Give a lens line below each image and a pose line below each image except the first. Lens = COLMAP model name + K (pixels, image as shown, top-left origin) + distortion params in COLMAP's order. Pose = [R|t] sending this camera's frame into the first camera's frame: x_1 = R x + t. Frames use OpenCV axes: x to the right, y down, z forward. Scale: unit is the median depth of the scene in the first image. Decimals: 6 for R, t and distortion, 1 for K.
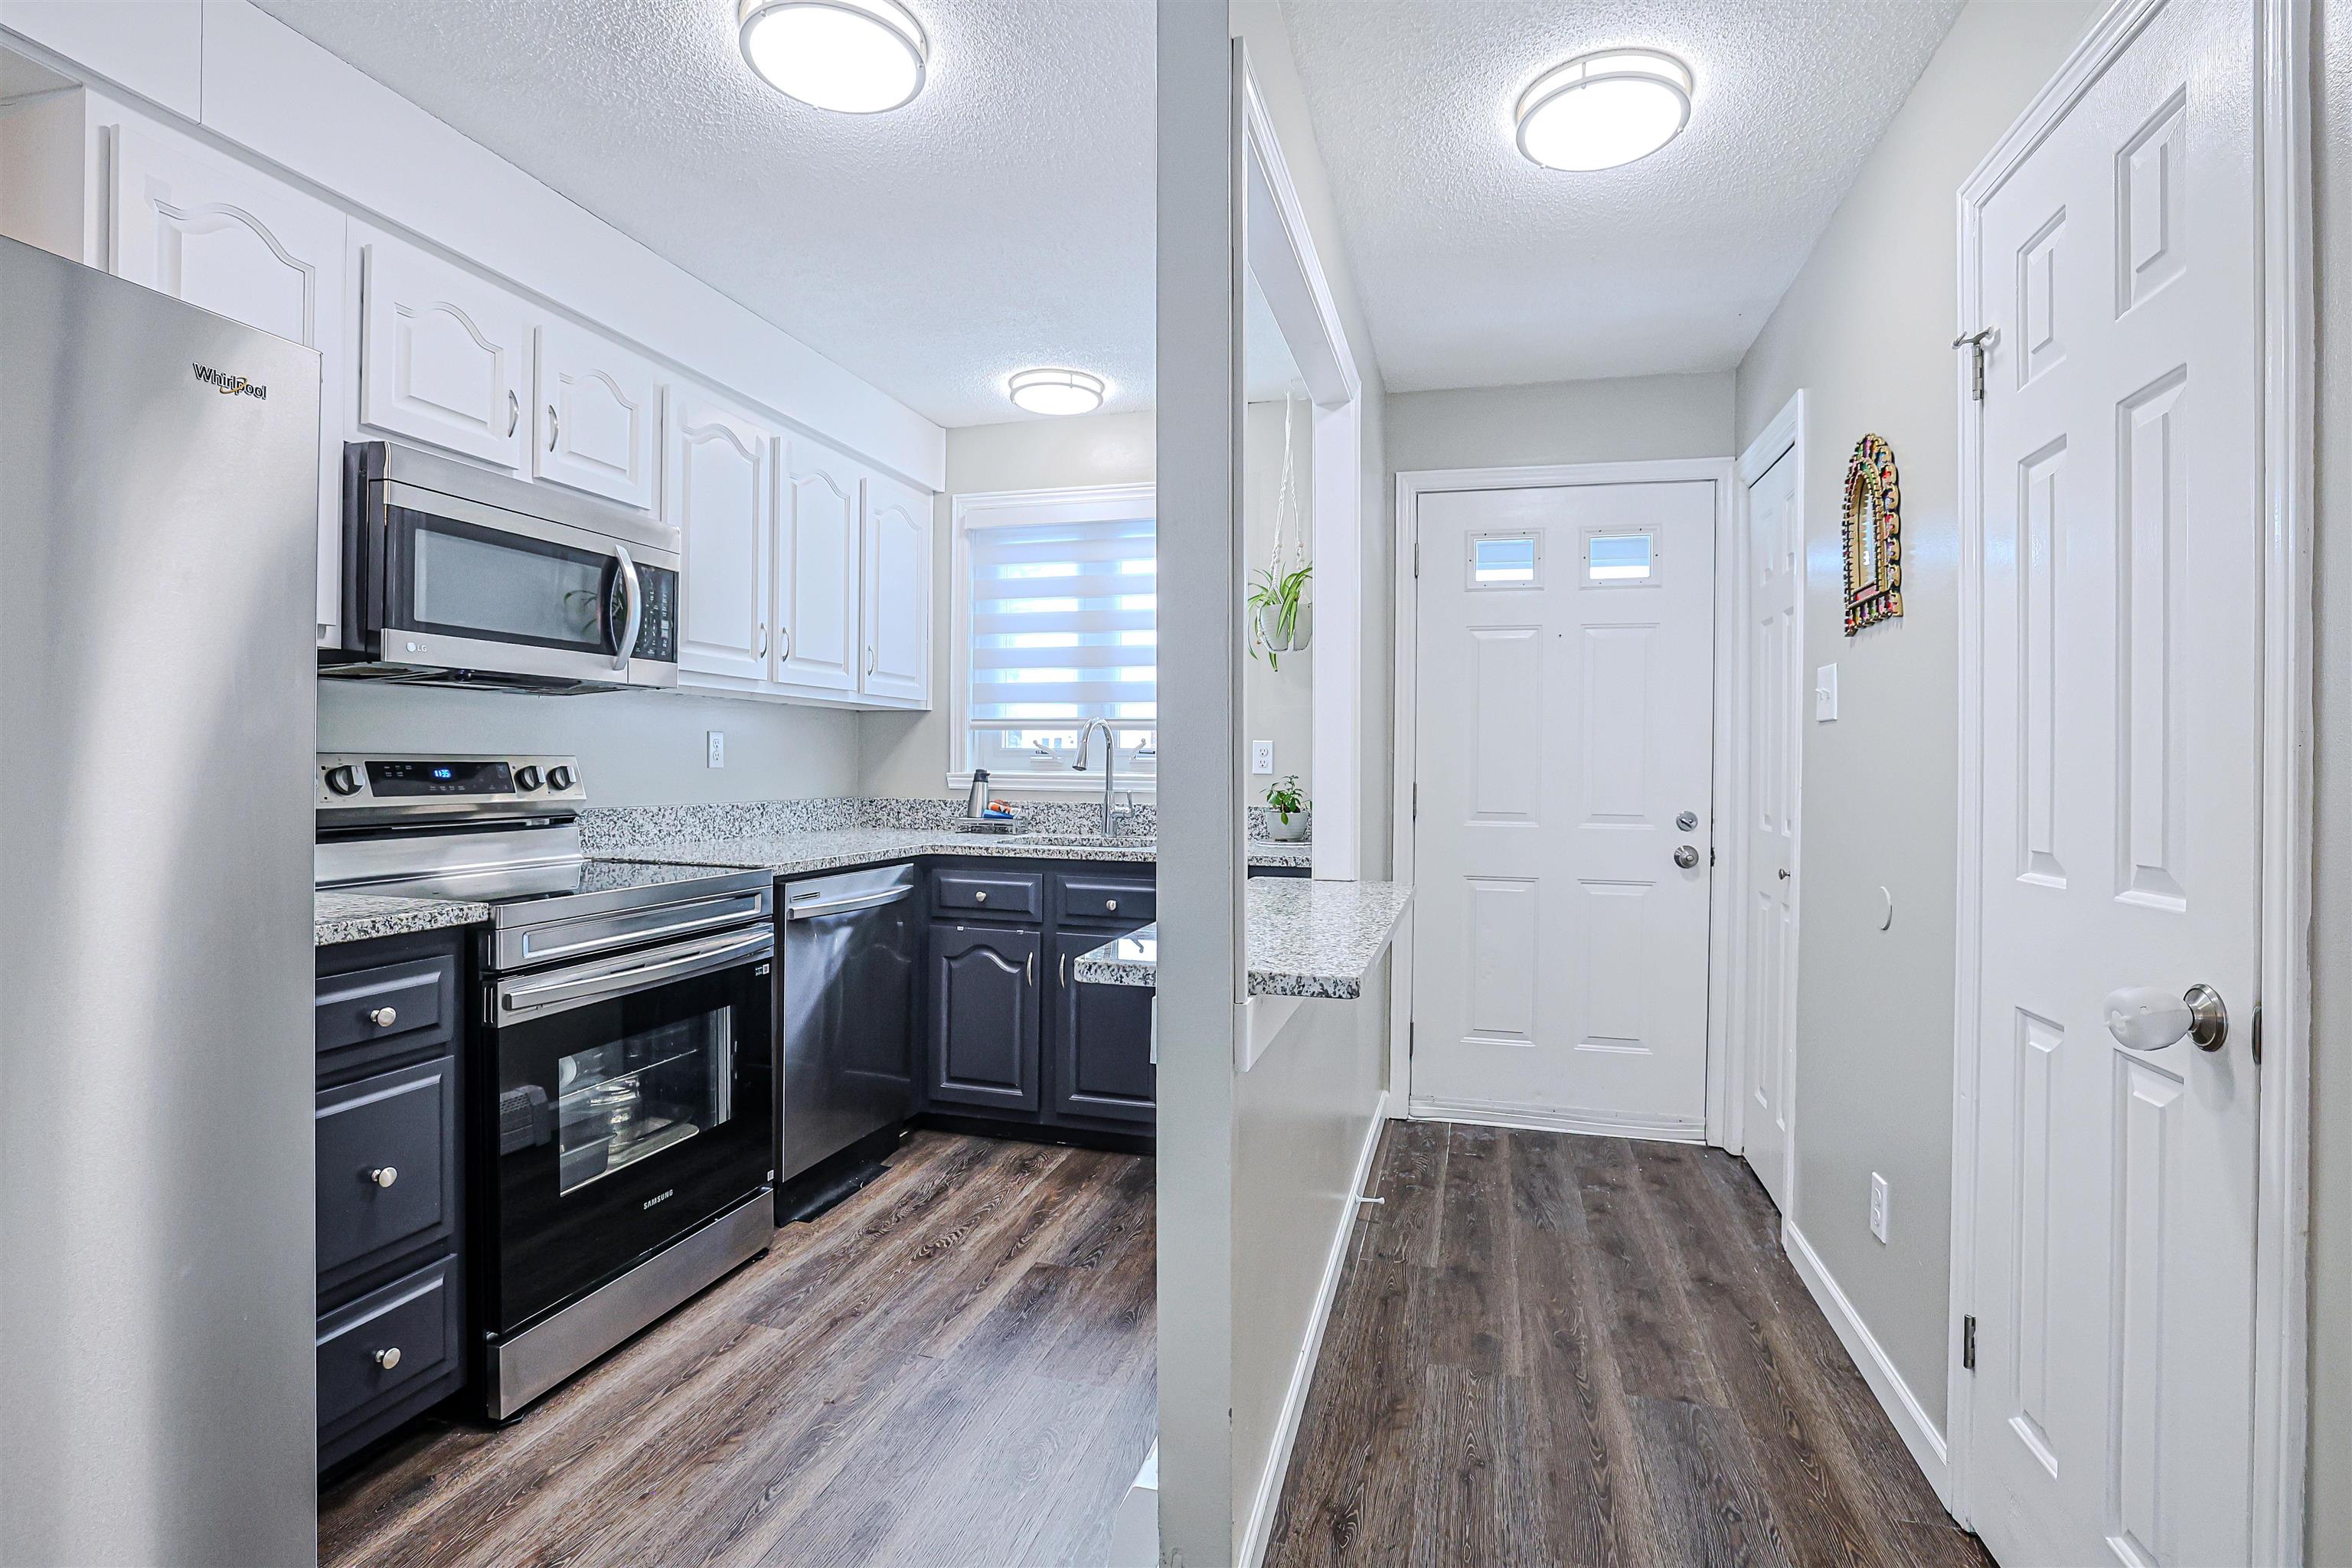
lens RADIAL K [[1079.7, 0, 1170.1], [0, 1079.7, 771.6], [0, 0, 1]] dist [-0.054756, 0.016658]
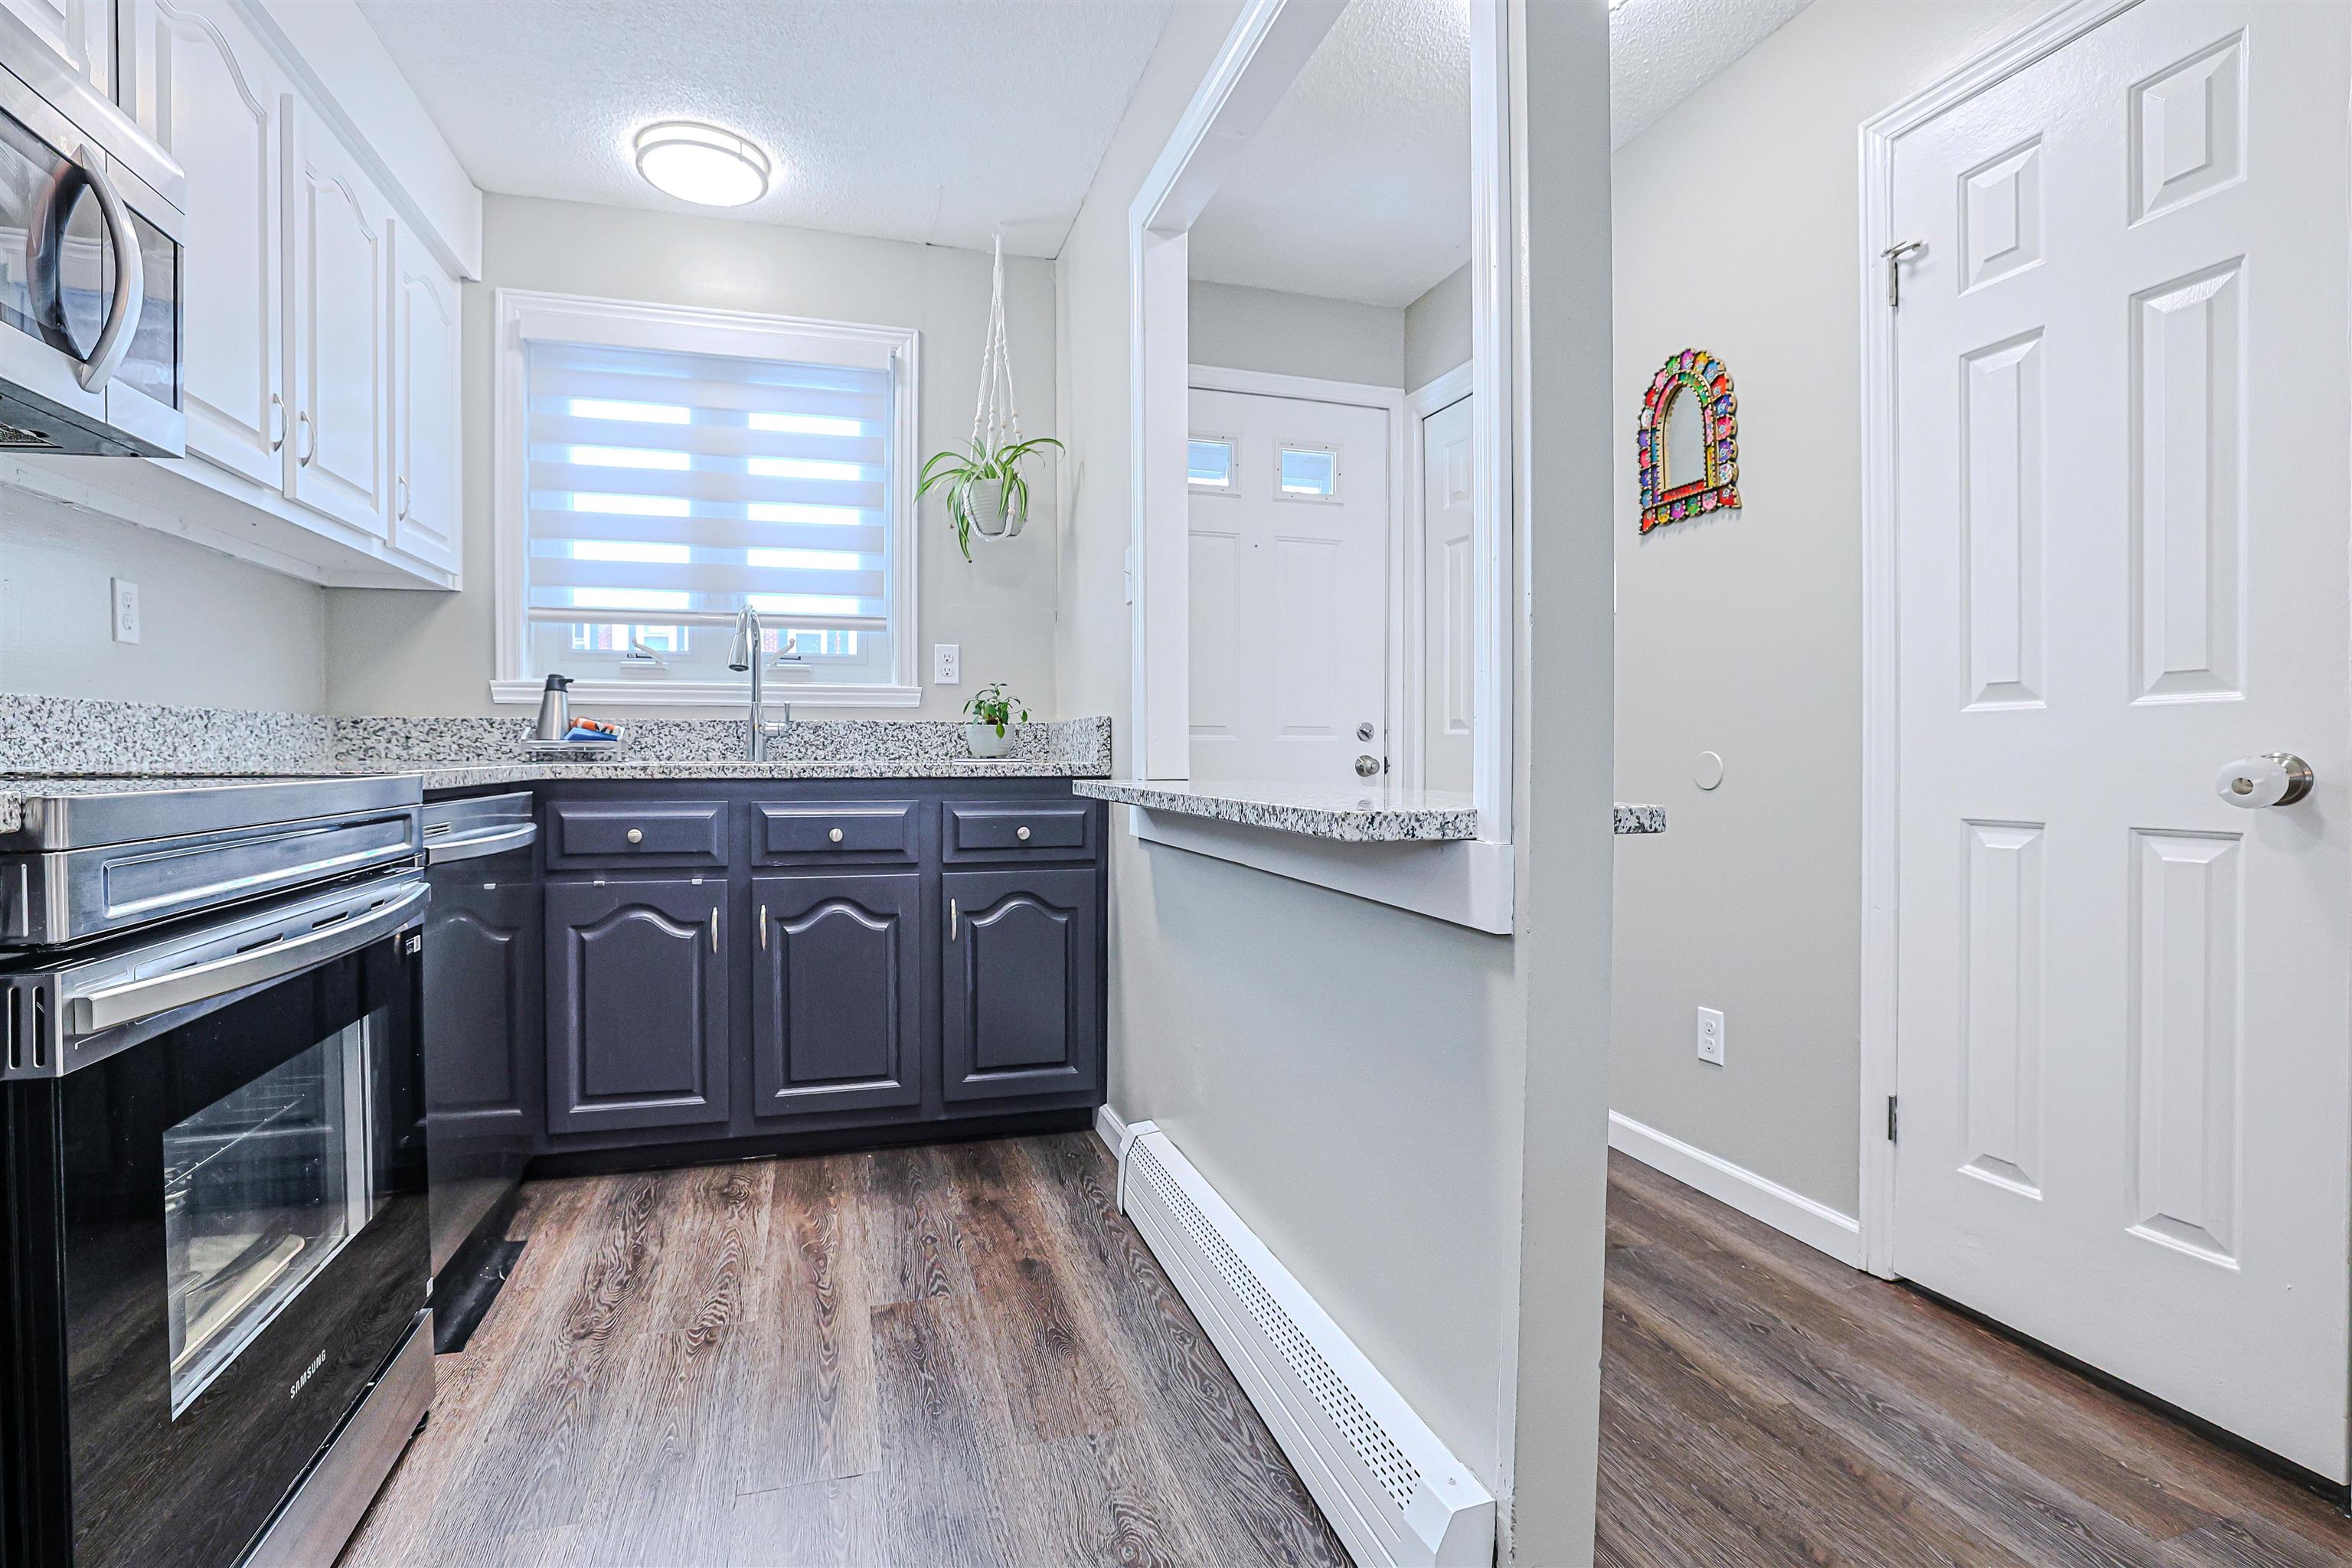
lens RADIAL K [[1079.7, 0, 1170.1], [0, 1079.7, 771.6], [0, 0, 1]] dist [-0.054756, 0.016658]
pose [[0.841265, -0.020321, 0.540241, -0.260501], [0.009068, 0.999683, 0.023483, 0.060700], [-0.540547, -0.014857, 0.841183, 0.218827]]
